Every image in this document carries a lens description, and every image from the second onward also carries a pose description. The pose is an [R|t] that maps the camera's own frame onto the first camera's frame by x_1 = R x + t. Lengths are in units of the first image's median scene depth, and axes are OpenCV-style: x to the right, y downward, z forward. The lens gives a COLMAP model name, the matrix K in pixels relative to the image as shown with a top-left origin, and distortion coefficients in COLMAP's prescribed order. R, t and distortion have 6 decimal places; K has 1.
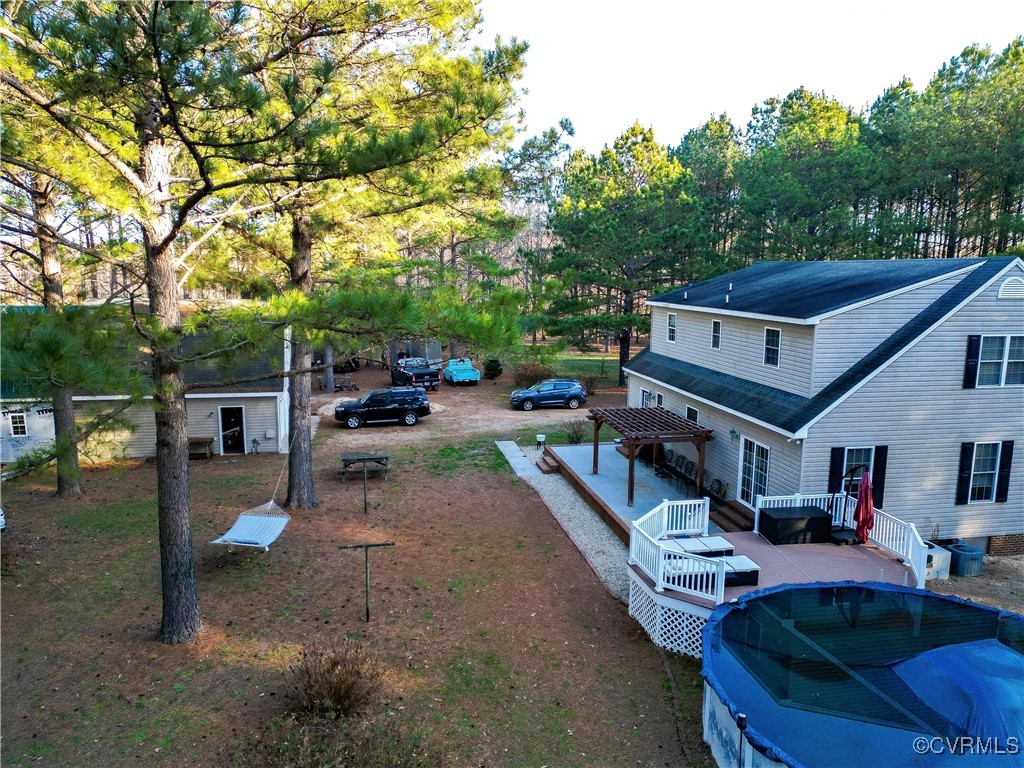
lens RADIAL K [[715.4, 0, 508.0], [0, 715.4, 384.9], [0, 0, 1]] dist [0.049180, -0.017546]
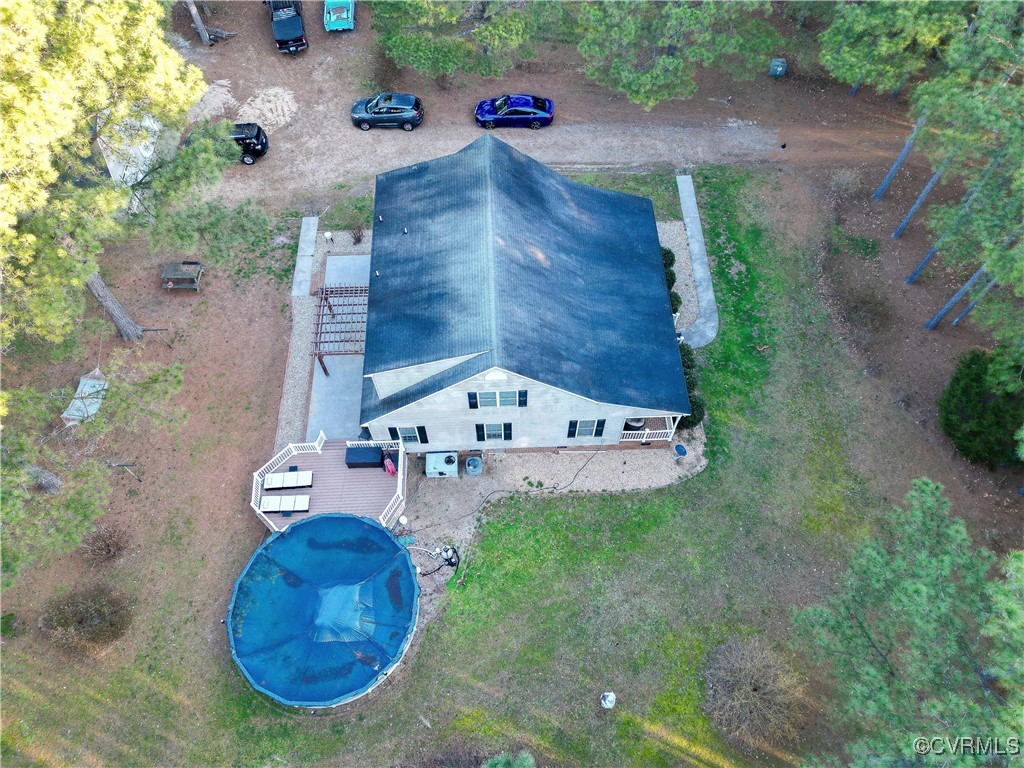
lens RADIAL K [[715.4, 0, 512.1], [0, 715.4, 385.8], [0, 0, 1]] dist [0.049180, -0.017546]
pose [[0.989051, 0.129194, -0.071323, 0.605458], [-0.026530, 0.631091, 0.775255, -0.927119], [0.145169, -0.764874, 0.627609, 0.041225]]
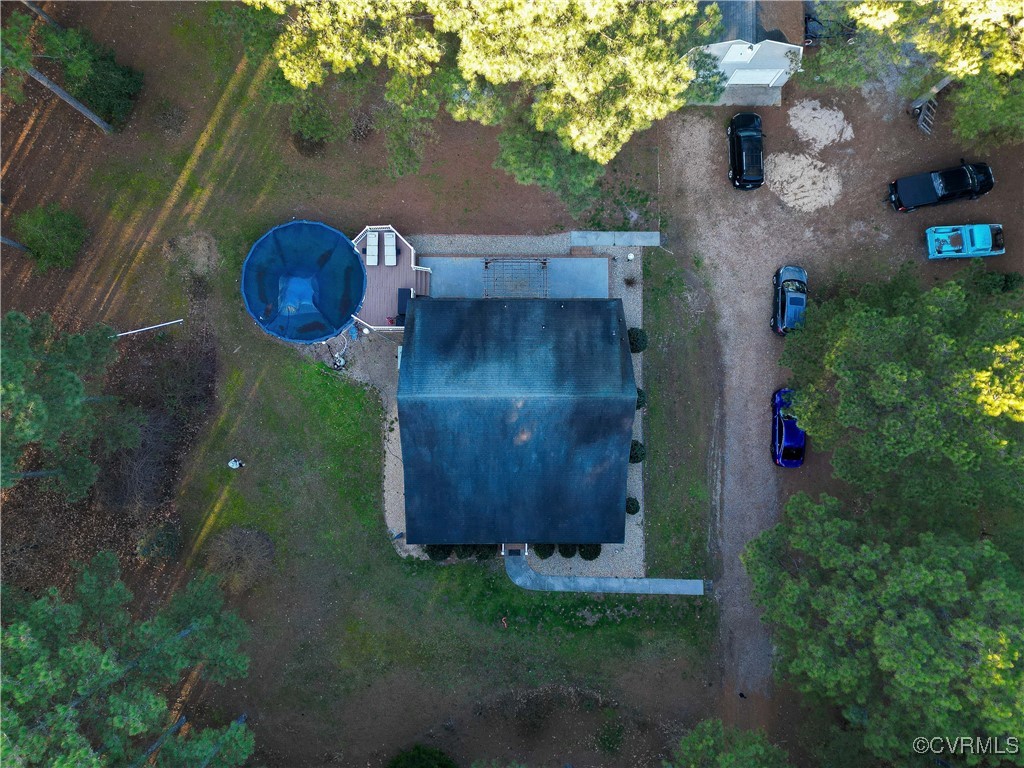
lens RADIAL K [[715.4, 0, 513.3], [0, 715.4, 378.6], [0, 0, 1]] dist [0.049180, -0.017546]
pose [[-0.187024, 0.980985, -0.051862, 0.497995], [-0.168915, 0.019893, 0.985430, -1.600186], [0.967724, 0.193059, 0.161982, 0.704565]]
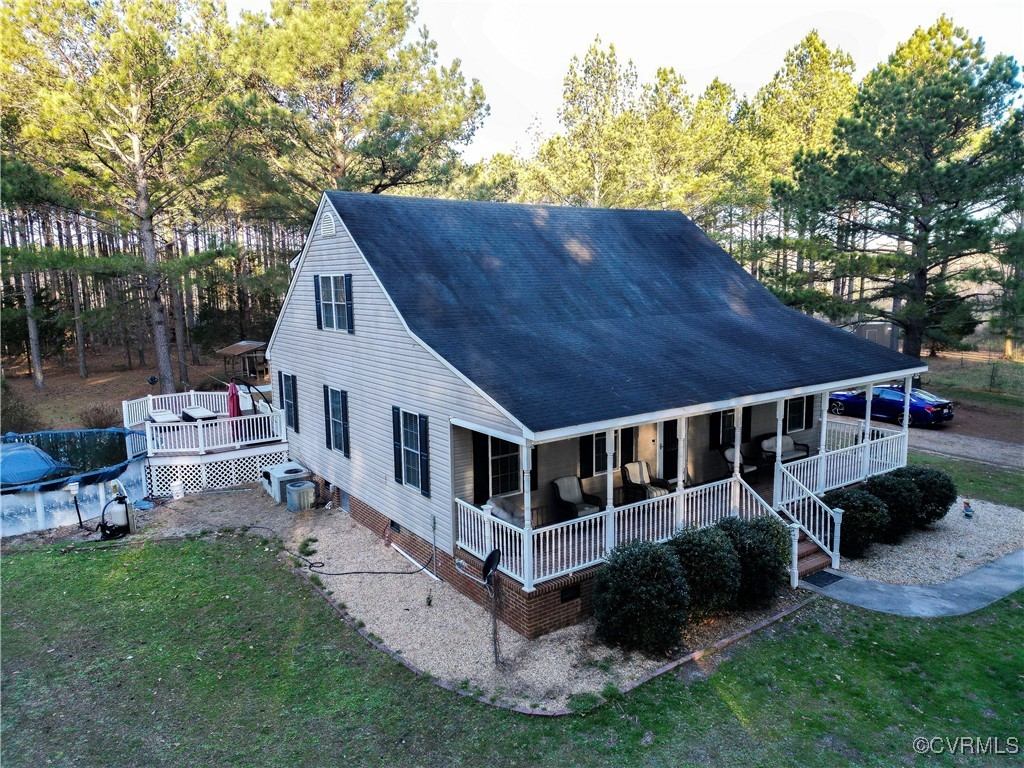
lens RADIAL K [[715.4, 0, 512.3], [0, 715.4, 385.3], [0, 0, 1]] dist [0.049180, -0.017546]
pose [[0.412252, 0.134822, -0.901039, 1.209044], [-0.134624, 0.987148, 0.086112, -0.036718], [0.901069, 0.085802, 0.425104, 0.602897]]
